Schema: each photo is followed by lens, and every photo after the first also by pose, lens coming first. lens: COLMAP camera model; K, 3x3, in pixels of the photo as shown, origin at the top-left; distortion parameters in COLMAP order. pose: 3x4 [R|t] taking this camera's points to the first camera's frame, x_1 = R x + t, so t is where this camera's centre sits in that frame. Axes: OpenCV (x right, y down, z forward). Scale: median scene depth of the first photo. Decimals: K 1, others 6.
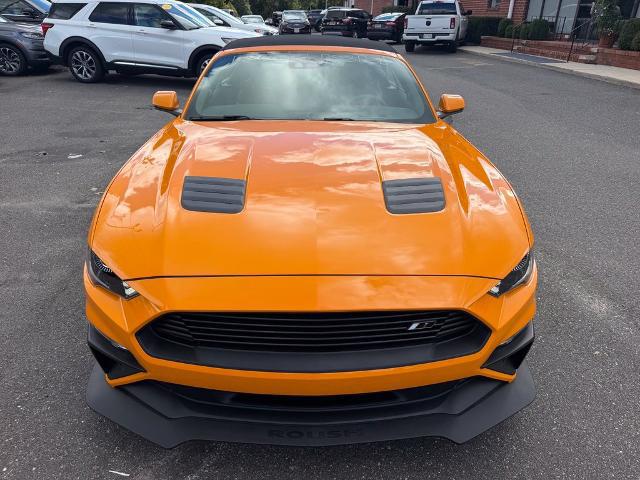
lens RADIAL K [[452.6, 0, 325.1], [0, 452.6, 239.8], [0, 0, 1]] dist [-0.000337, -0.010571]
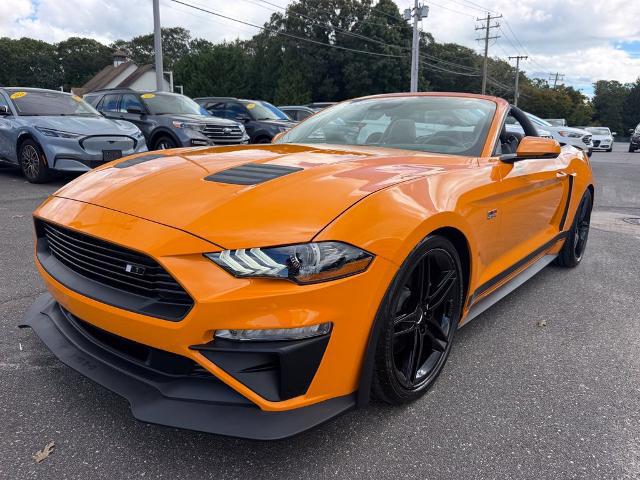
lens RADIAL K [[460.4, 0, 317.0], [0, 460.4, 242.2], [0, 0, 1]] dist [-0.003282, -0.014000]
pose [[0.744757, 0.151592, -0.649890, 0.934514], [-0.297273, 0.947258, -0.119712, 0.108036], [0.597466, 0.282351, 0.750541, 0.375067]]
